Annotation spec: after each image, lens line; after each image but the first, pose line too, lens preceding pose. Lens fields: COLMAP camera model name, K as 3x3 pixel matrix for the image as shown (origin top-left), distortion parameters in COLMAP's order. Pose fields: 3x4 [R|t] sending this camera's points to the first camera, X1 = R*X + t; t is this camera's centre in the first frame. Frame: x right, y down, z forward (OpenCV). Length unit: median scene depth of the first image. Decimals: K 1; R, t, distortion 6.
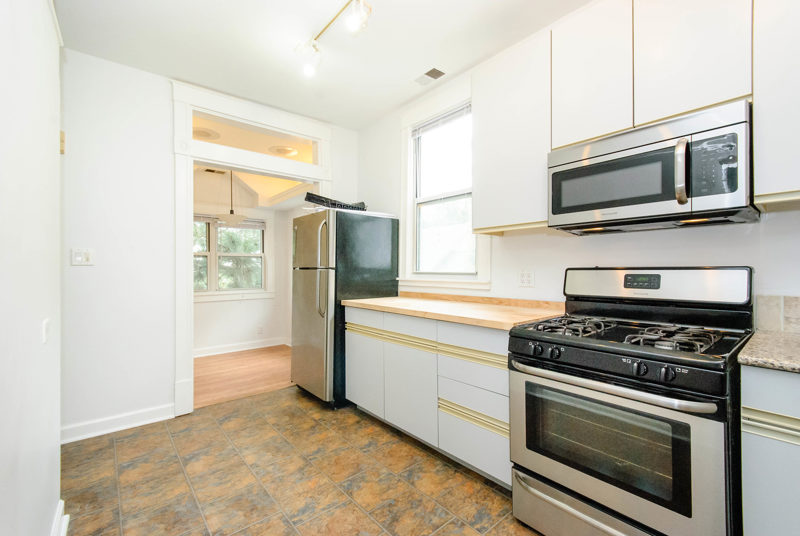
lens RADIAL K [[346.3, 0, 400.0], [0, 346.3, 268.0], [0, 0, 1]] dist [0.001798, 0.000078]
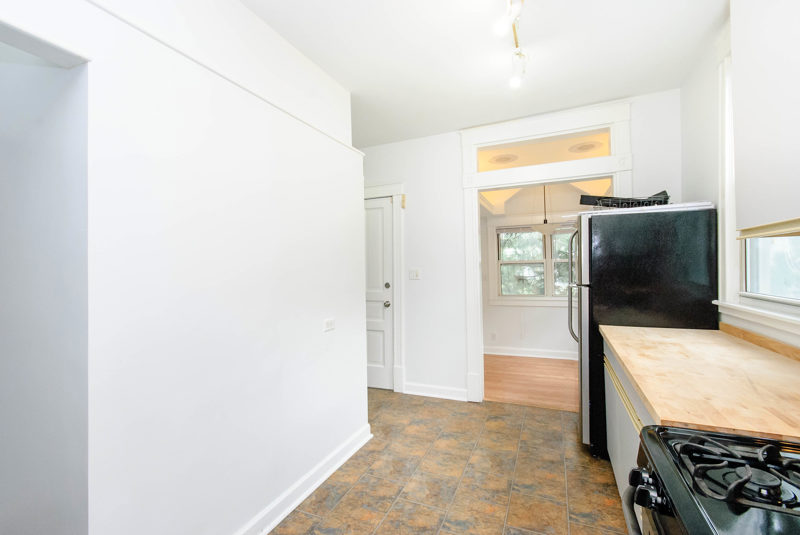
lens RADIAL K [[353.2, 0, 400.0], [0, 353.2, 267.5], [0, 0, 1]] dist [0.000443, 0.000026]
pose [[0.439289, -0.010386, -0.898286, 0.449871], [0.020812, 0.999782, -0.001382, -0.061370], [0.898105, -0.018089, 0.439409, 0.273442]]
